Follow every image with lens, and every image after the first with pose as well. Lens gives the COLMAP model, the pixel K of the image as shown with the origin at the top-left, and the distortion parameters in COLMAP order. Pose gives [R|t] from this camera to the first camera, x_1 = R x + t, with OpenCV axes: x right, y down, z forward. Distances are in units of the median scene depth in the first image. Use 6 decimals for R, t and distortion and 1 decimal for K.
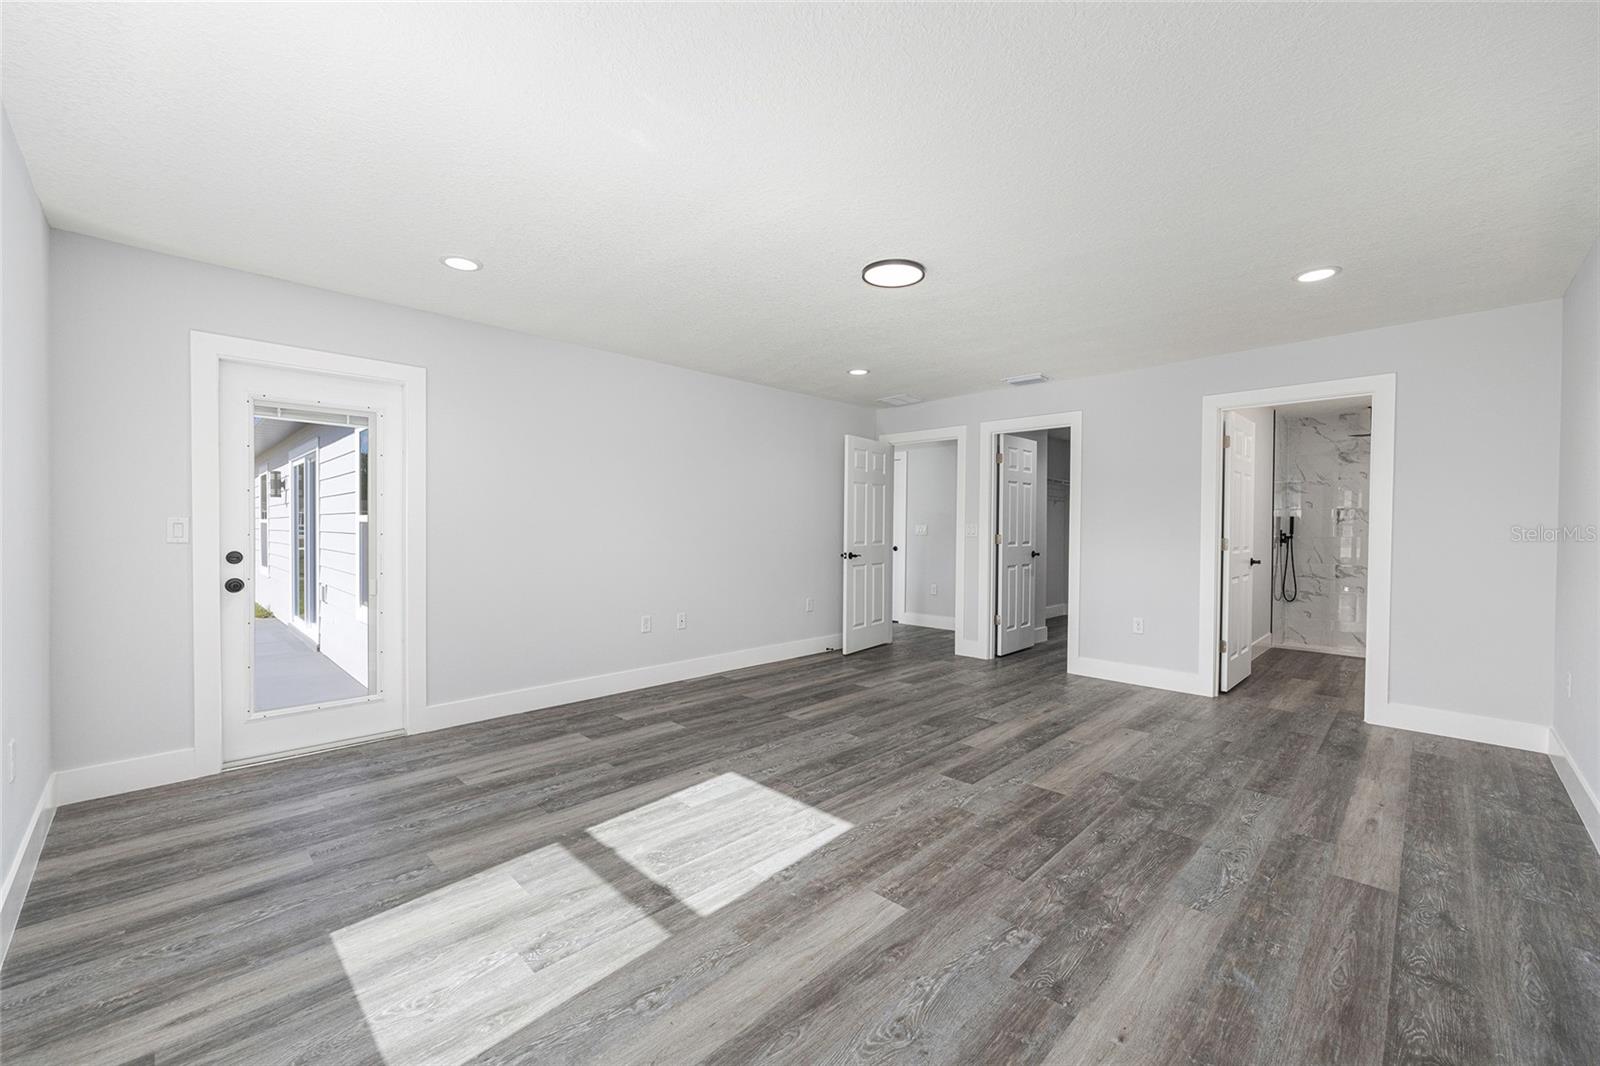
lens RADIAL K [[642.0, 0, 793.4], [0, 642.0, 530.0], [0, 0, 1]] dist [-0.003283, 0.001408]
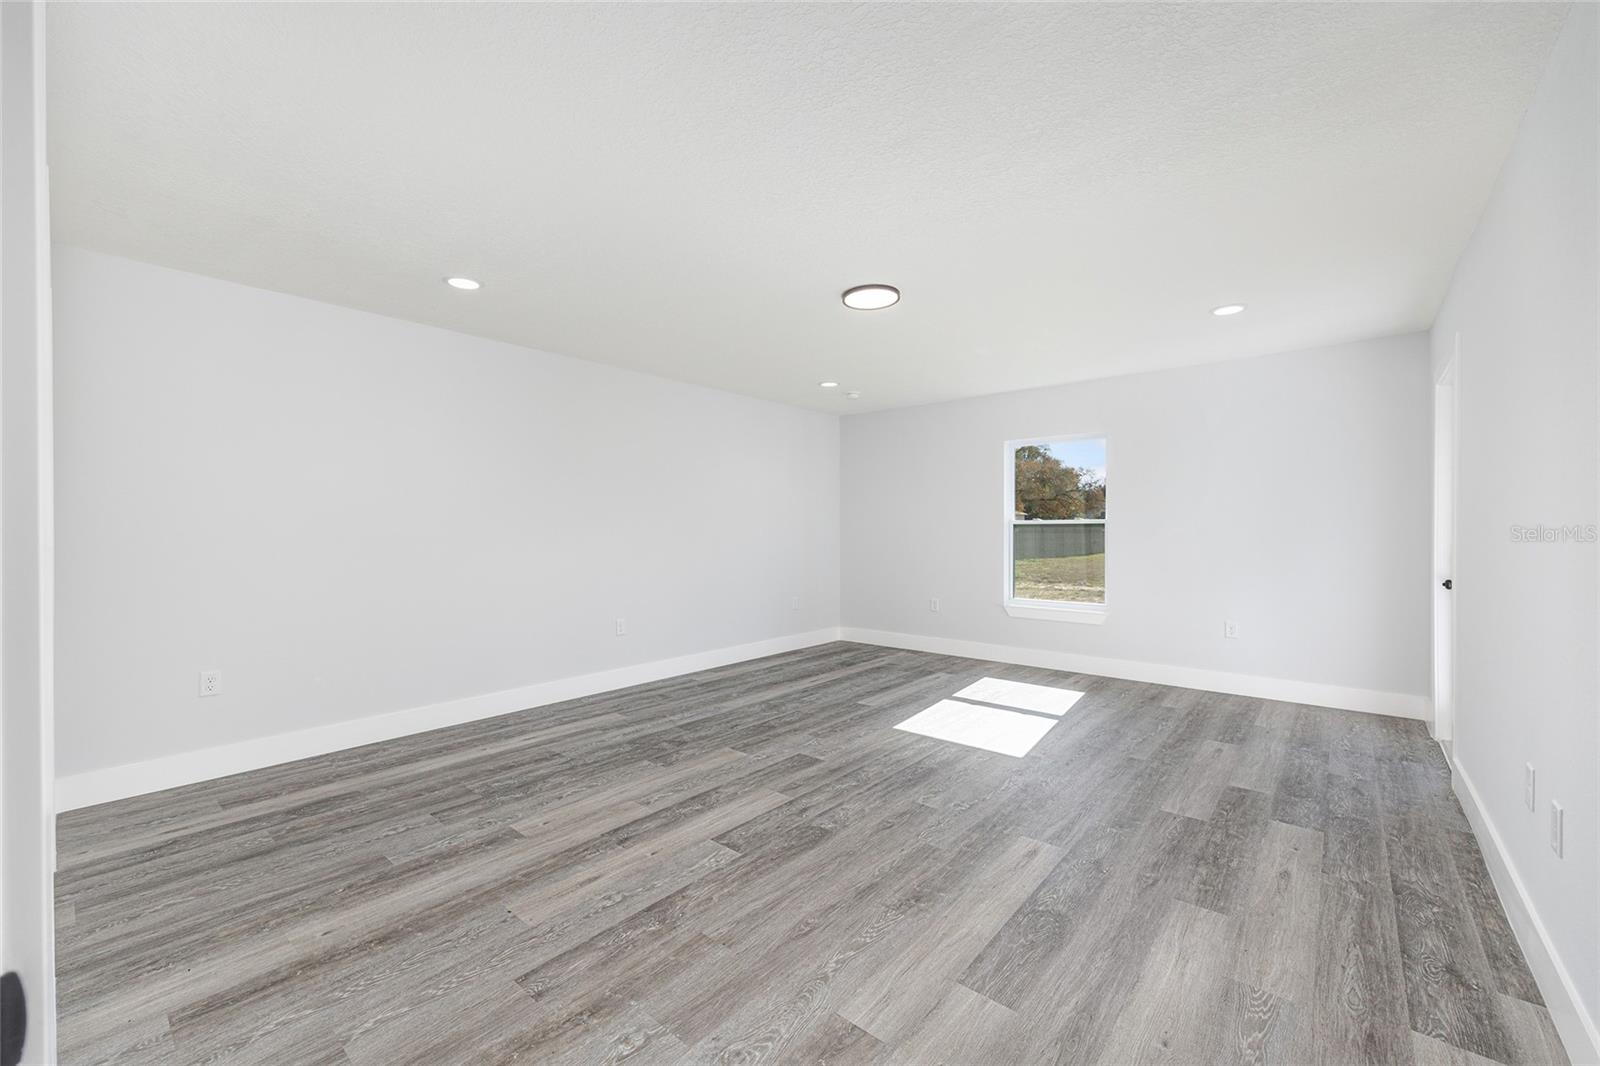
lens RADIAL K [[642.0, 0, 804.2], [0, 642.0, 533.6], [0, 0, 1]] dist [-0.003283, 0.001408]
pose [[-0.995846, -0.002954, -0.091001, 0.368041], [-0.003807, 0.999950, 0.009204, -0.007642], [0.090969, 0.009513, -0.995808, 2.090211]]
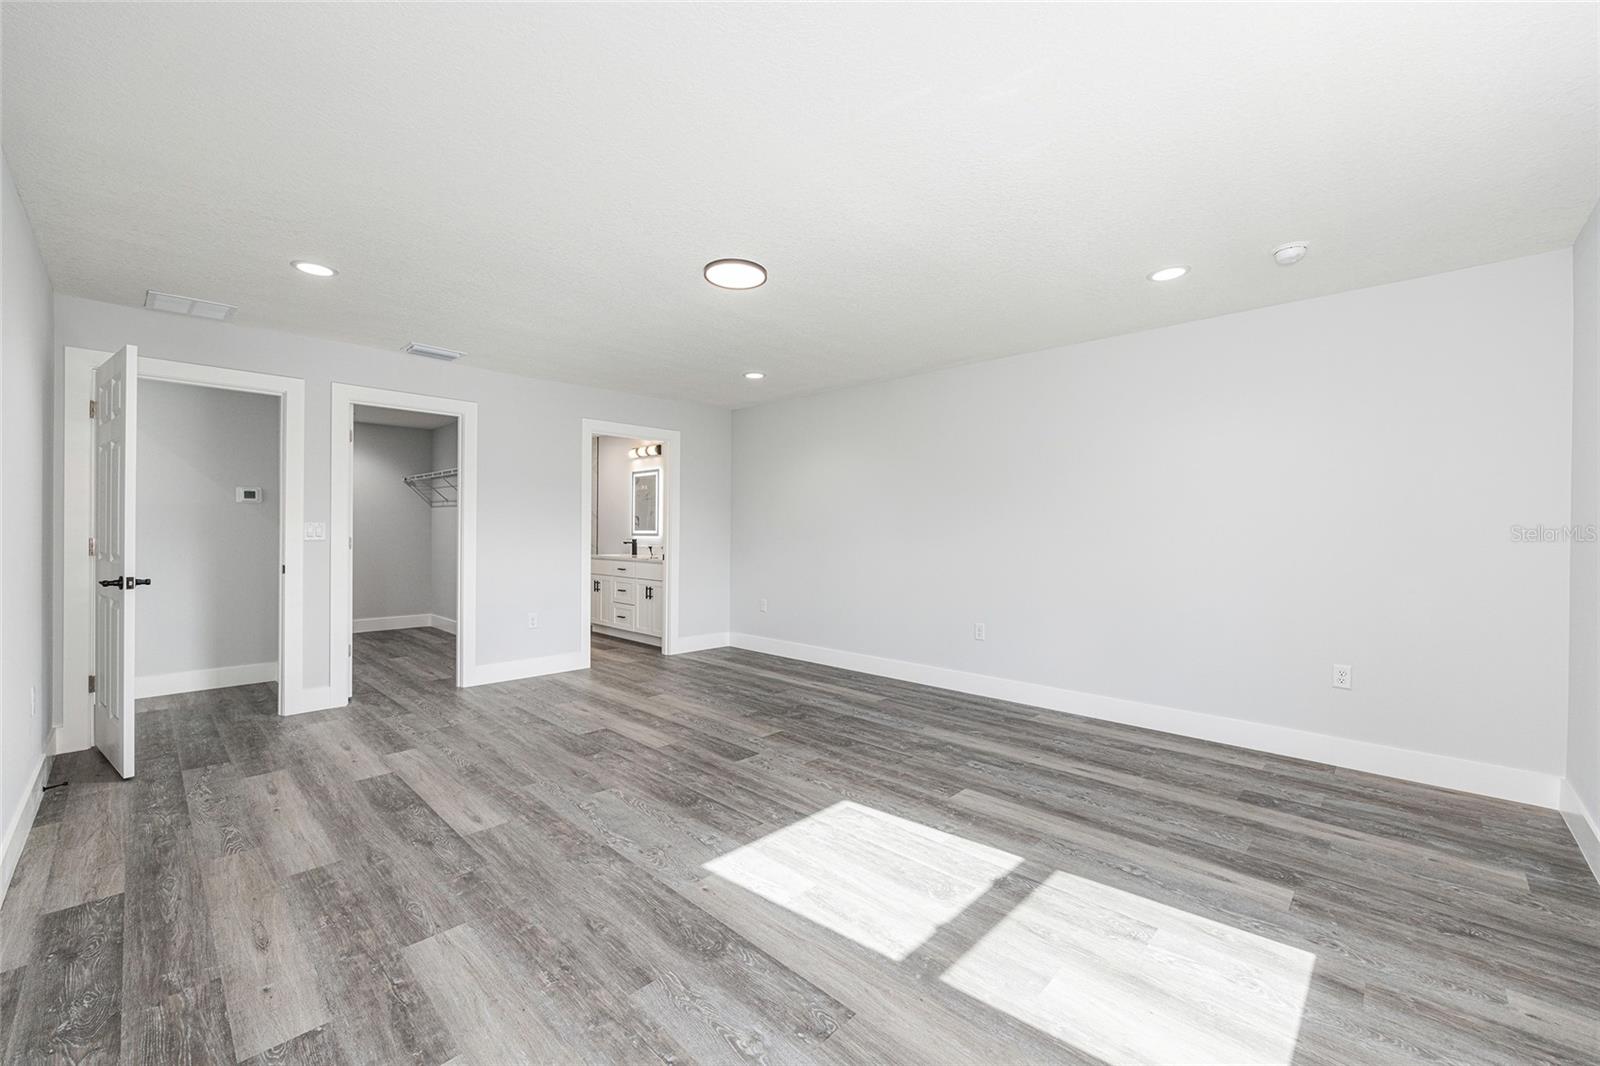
lens RADIAL K [[642.0, 0, 799.4], [0, 642.0, 530.9], [0, 0, 1]] dist [-0.003283, 0.001408]
pose [[-0.022726, -0.005766, 0.999725, -0.851215], [-0.000375, 0.999983, 0.005759, -0.009523], [-0.999742, -0.000244, -0.022727, 0.931392]]
